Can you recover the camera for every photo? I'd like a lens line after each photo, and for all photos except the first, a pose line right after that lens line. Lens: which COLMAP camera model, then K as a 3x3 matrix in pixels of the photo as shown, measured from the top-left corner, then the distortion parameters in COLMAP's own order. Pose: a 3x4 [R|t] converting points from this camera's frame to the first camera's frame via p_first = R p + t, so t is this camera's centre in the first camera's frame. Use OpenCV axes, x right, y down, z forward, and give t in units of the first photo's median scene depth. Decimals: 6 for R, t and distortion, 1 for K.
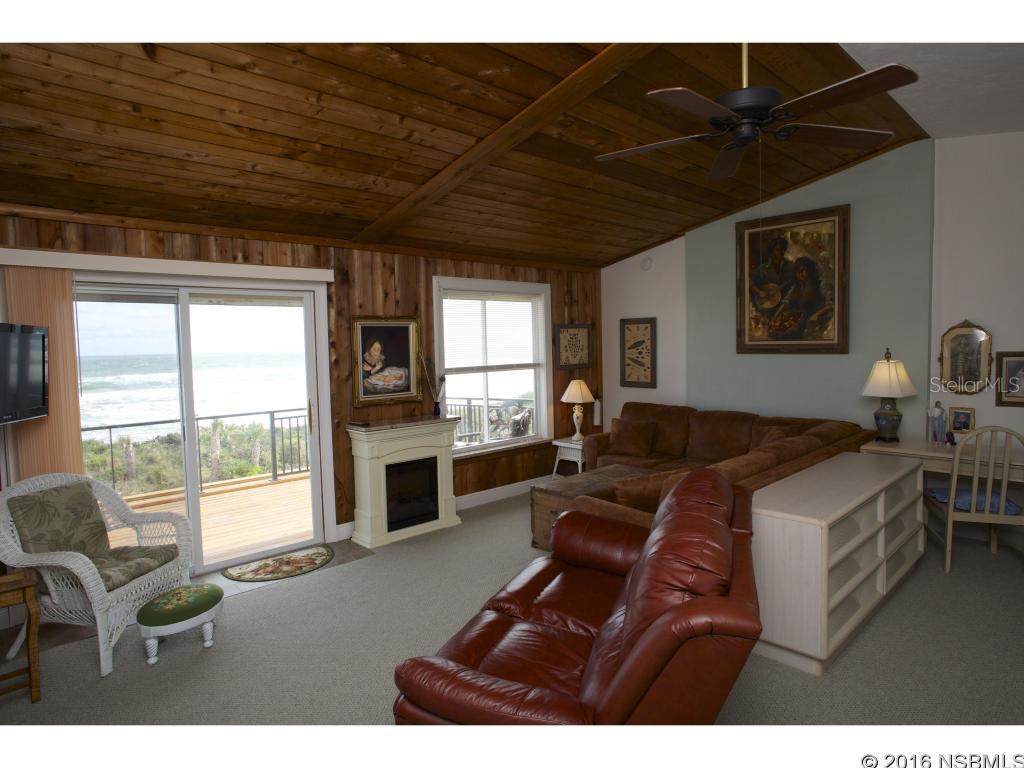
lens RADIAL K [[580.7, 0, 510.7], [0, 580.7, 380.4], [0, 0, 1]] dist [-0.074451, 0.049588]
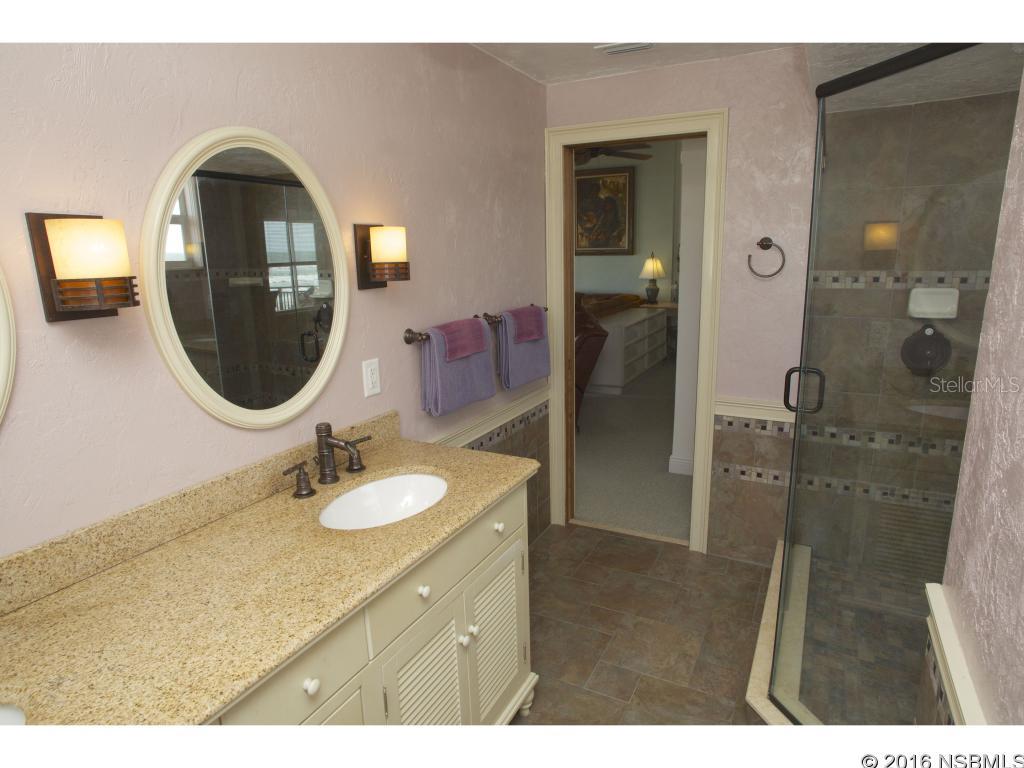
lens RADIAL K [[580.7, 0, 510.7], [0, 580.7, 380.4], [0, 0, 1]] dist [-0.074451, 0.049588]
pose [[0.938479, -0.066384, 0.338896, -0.354891], [0.012903, 0.987405, 0.157685, 0.043975], [-0.345096, -0.143611, 0.927515, -0.526574]]
